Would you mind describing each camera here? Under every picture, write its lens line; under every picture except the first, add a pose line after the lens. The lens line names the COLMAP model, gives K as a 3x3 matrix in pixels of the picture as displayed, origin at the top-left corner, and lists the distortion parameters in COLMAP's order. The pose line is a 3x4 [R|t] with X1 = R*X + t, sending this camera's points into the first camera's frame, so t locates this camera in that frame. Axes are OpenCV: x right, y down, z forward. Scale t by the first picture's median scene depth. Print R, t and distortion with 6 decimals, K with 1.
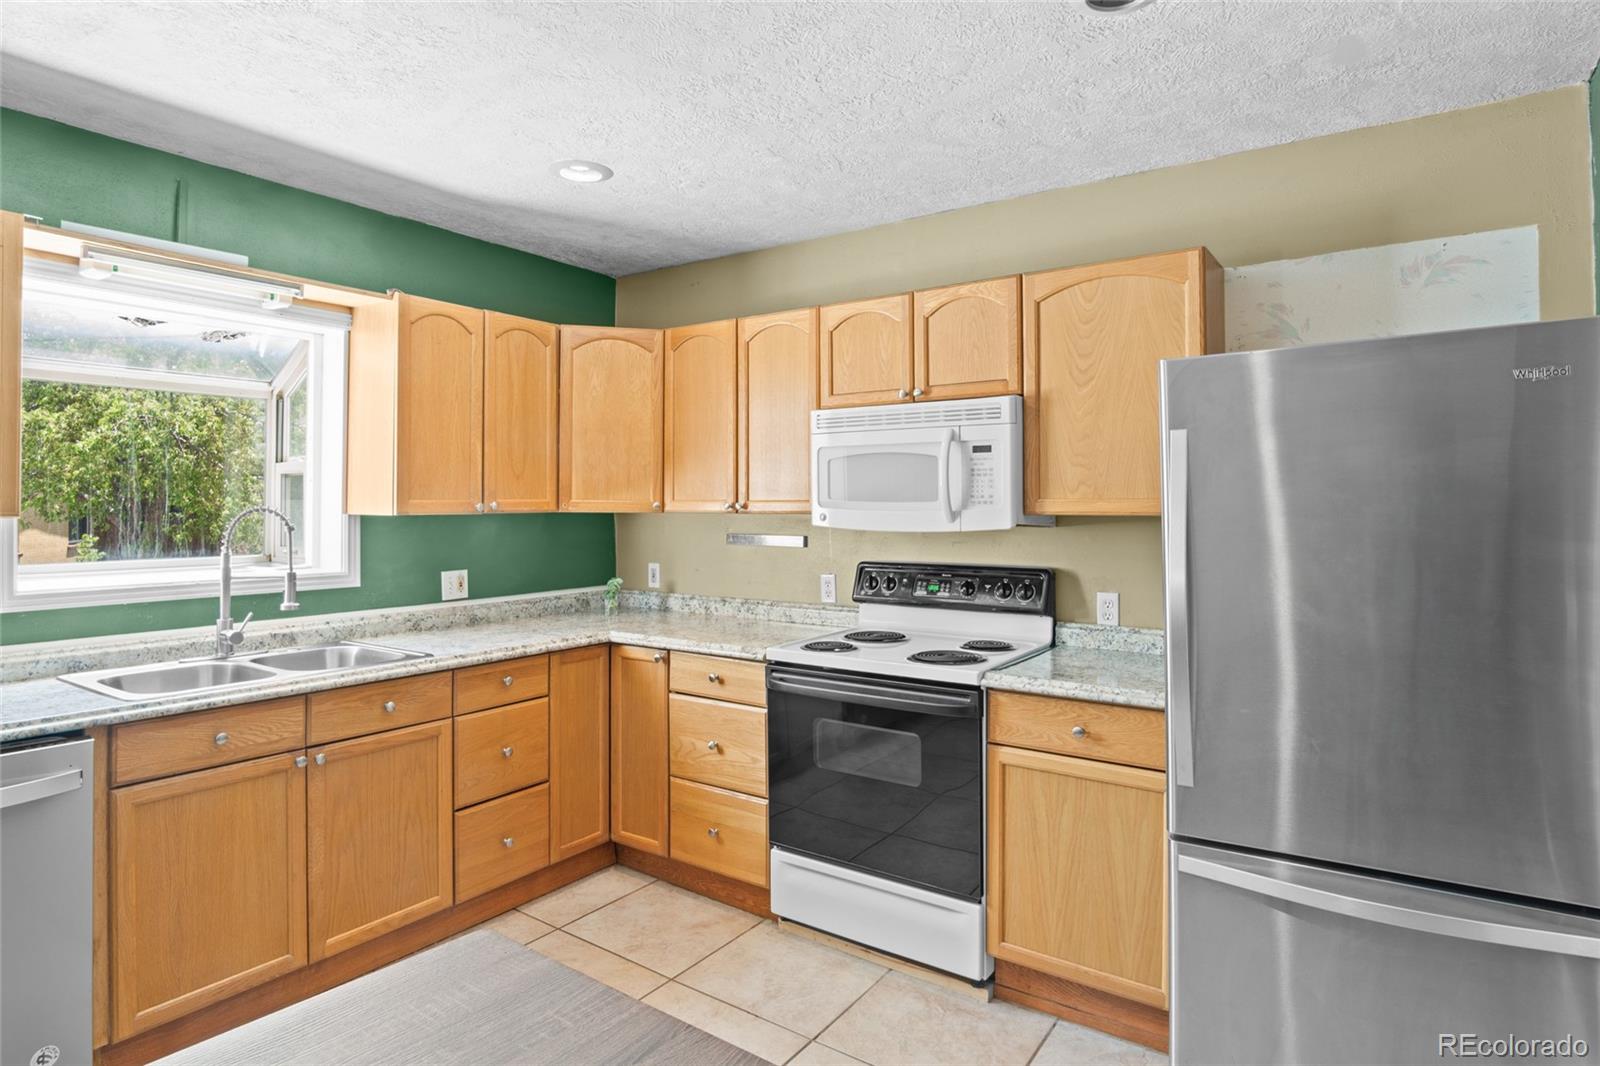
lens RADIAL K [[866.8, 0, 797.2], [0, 866.8, 484.8], [0, 0, 1]] dist [-0.028372, 0.002301]
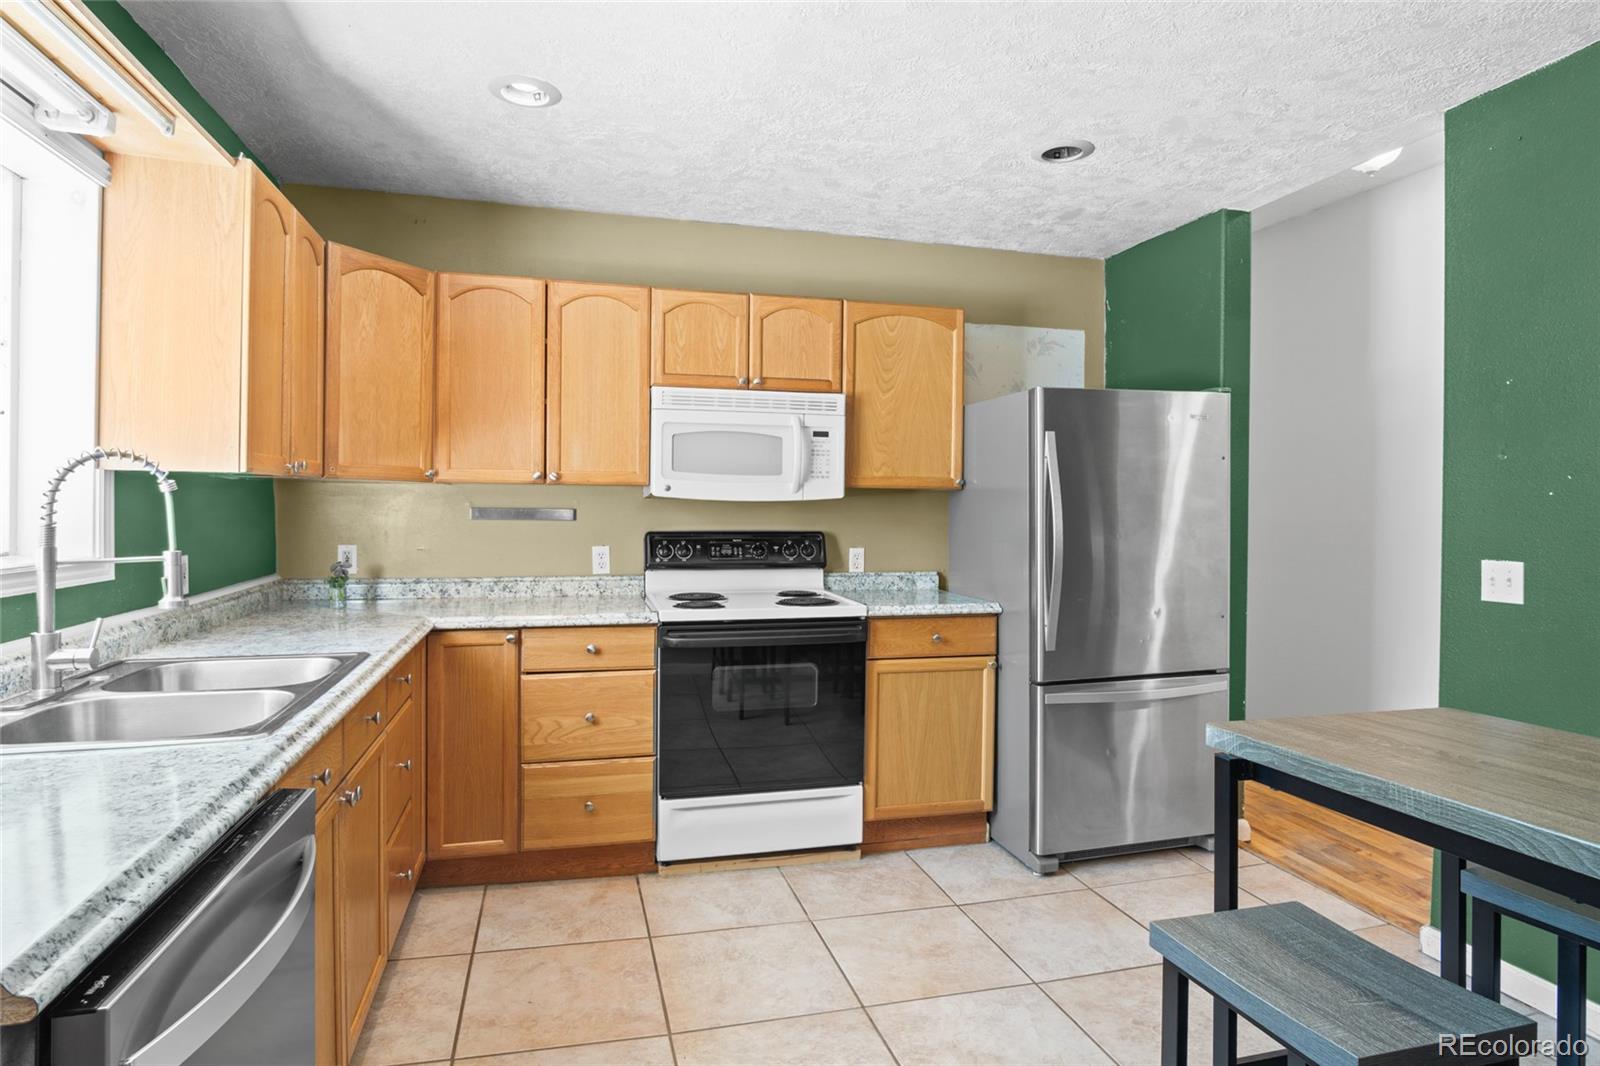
lens RADIAL K [[873.4, 0, 796.7], [0, 873.4, 502.2], [0, 0, 1]] dist [-0.030365, 0.007382]
pose [[0.654326, 0.008736, 0.756162, -0.712719], [-0.026335, 0.999590, 0.011241, 0.040756], [-0.755754, -0.027269, 0.654288, 0.187218]]
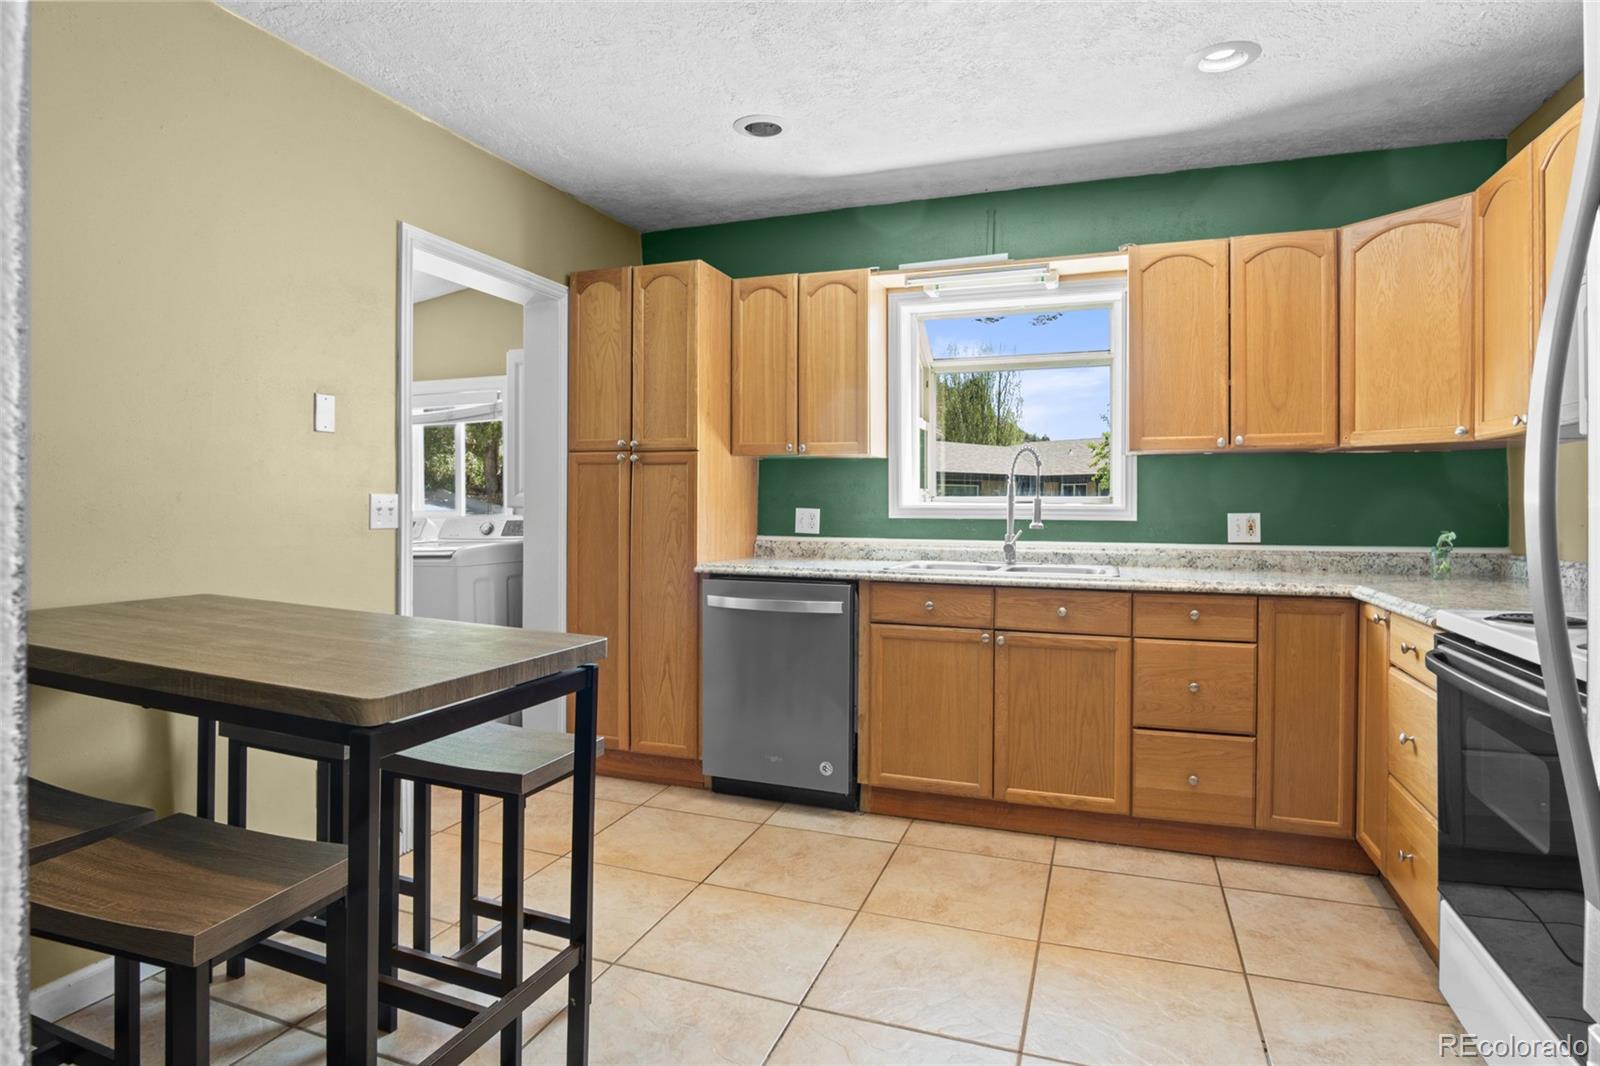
lens RADIAL K [[882.7, 0, 806.2], [0, 882.7, 495.1], [0, 0, 1]] dist [-0.032934, 0.009729]
pose [[0.262755, -0.005877, -0.964845, 0.502206], [0.017943, 0.999838, -0.001204, 0.085210], [0.964696, -0.016996, 0.262818, 0.319343]]
